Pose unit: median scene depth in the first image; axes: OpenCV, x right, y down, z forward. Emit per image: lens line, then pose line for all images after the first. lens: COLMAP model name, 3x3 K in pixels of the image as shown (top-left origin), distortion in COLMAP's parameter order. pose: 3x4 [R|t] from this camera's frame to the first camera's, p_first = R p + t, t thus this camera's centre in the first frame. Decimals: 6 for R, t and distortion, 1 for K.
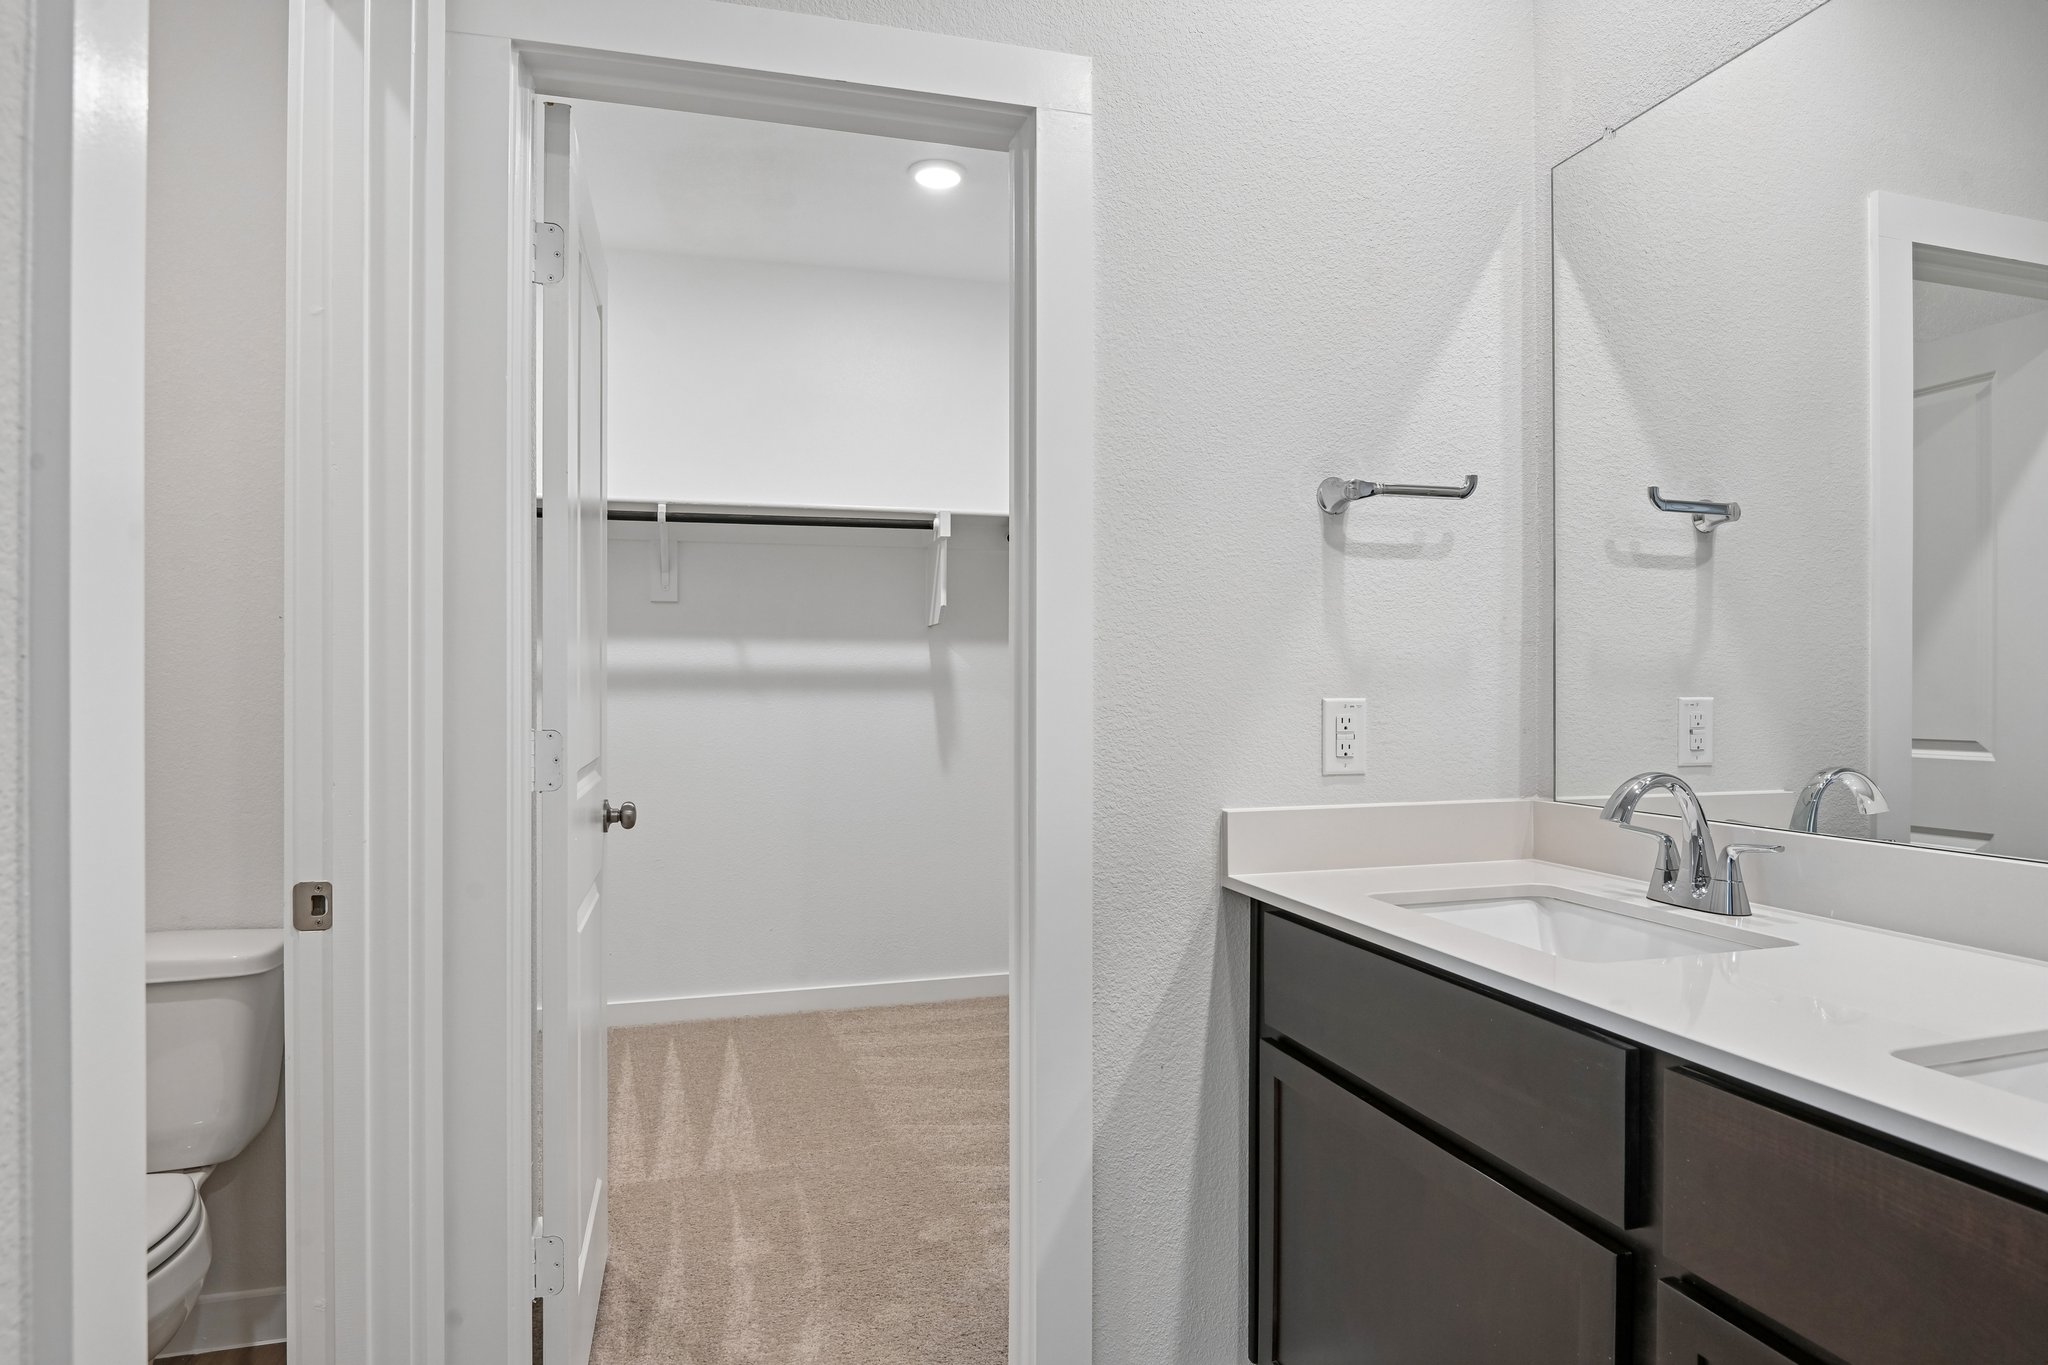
lens RADIAL K [[1143.5, 0, 1024.0], [0, 1143.5, 682.5], [0, 0, 1]] dist [0.005681, -0.026035]
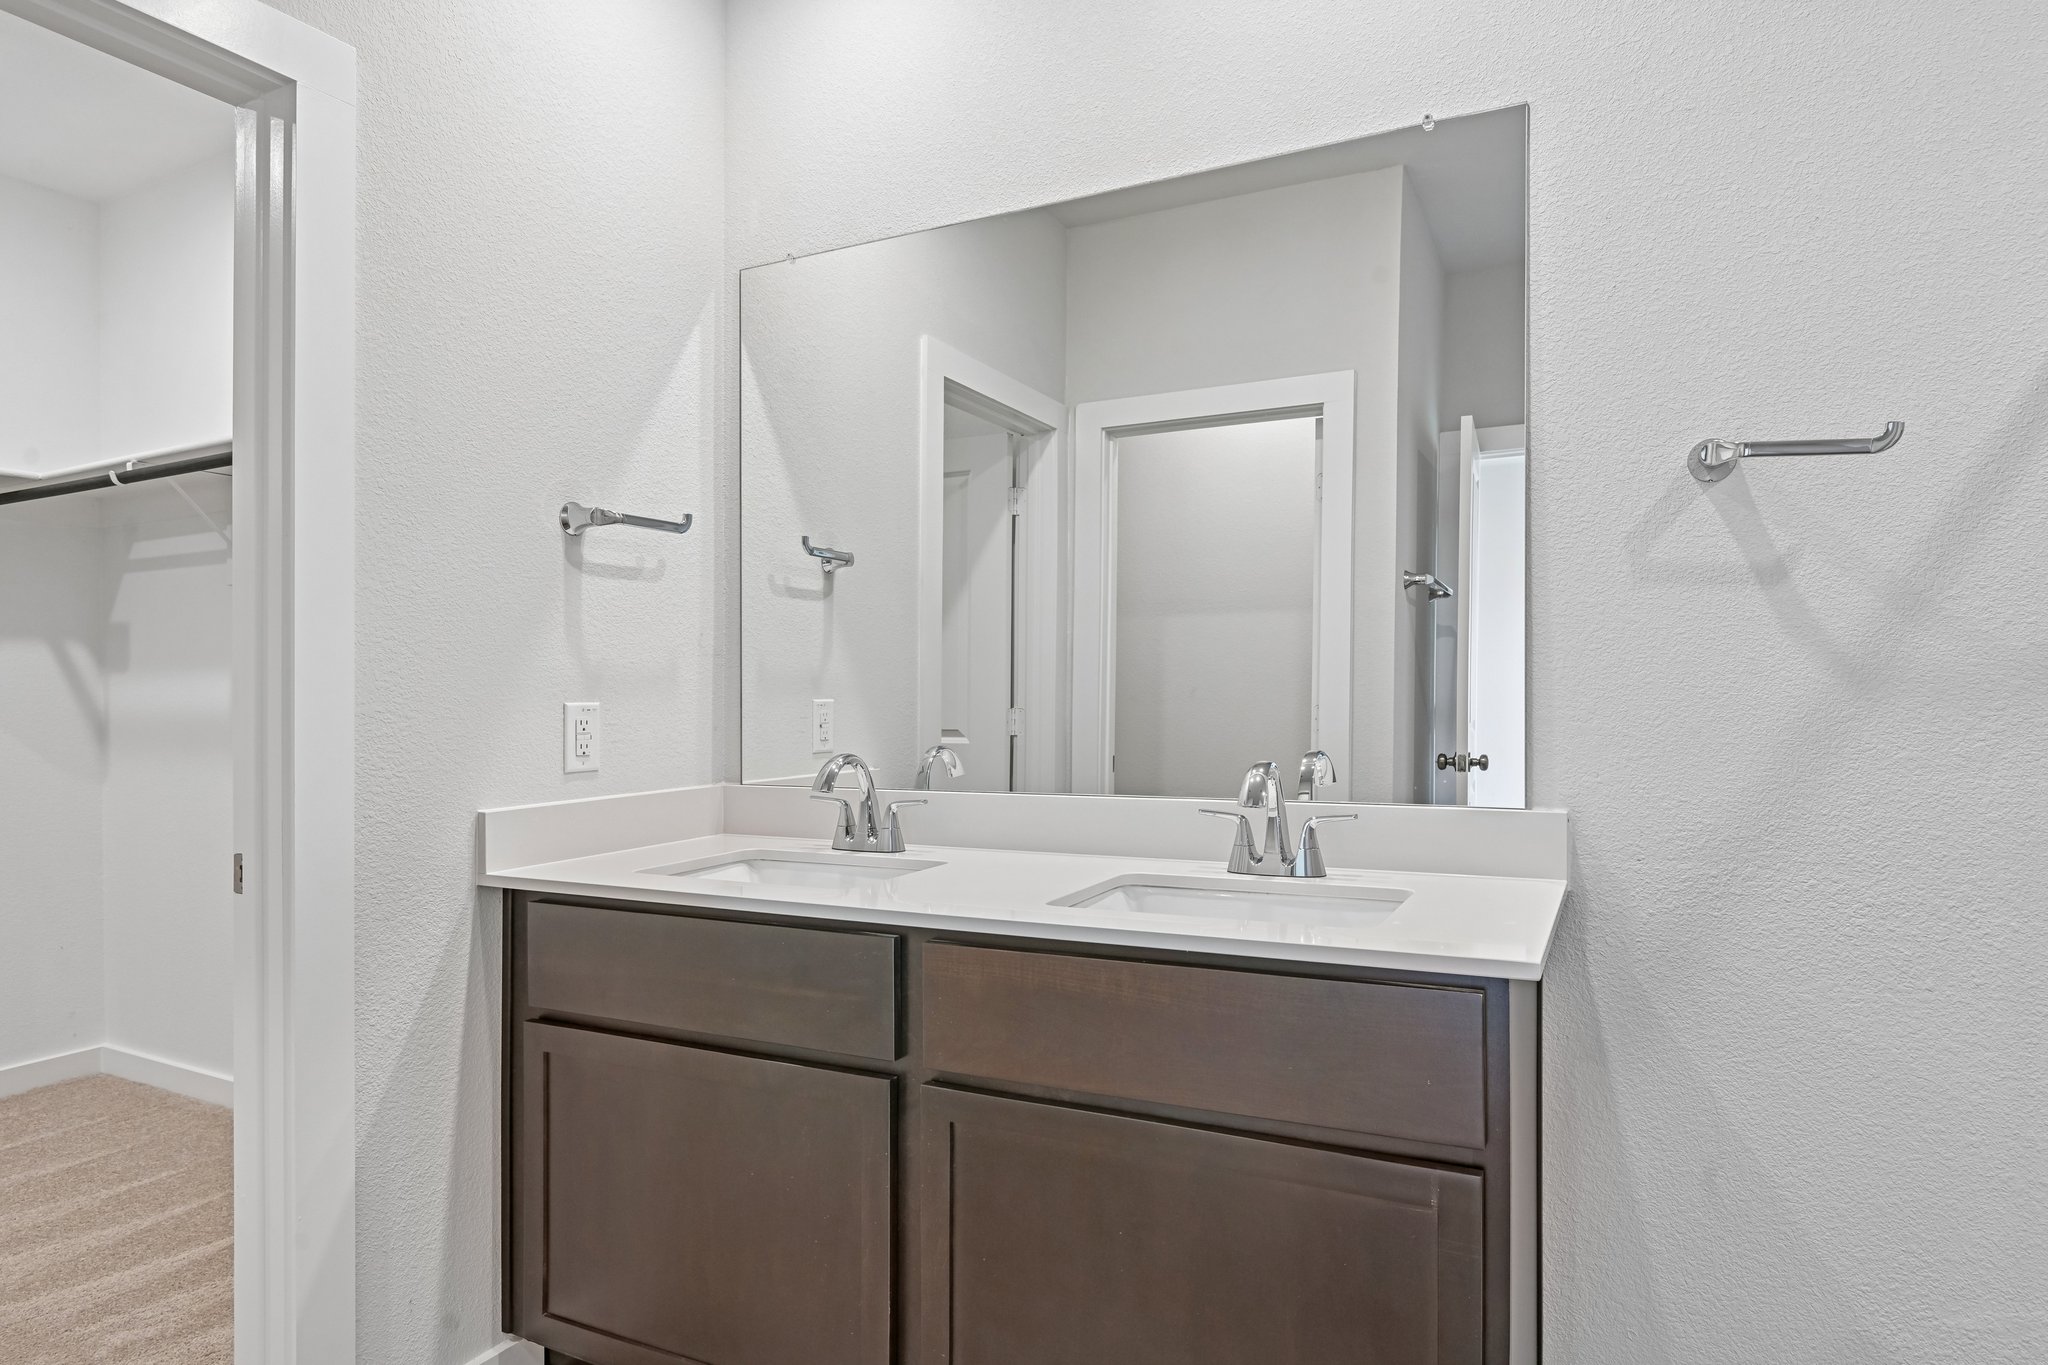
lens RADIAL K [[1143.5, 0, 1024.0], [0, 1143.5, 682.5], [0, 0, 1]] dist [0.005681, -0.026035]
pose [[0.690564, 0.001294, 0.723270, -0.228021], [0.004072, 0.999976, -0.005677, 0.002312], [-0.723260, 0.006866, 0.690542, -0.073152]]
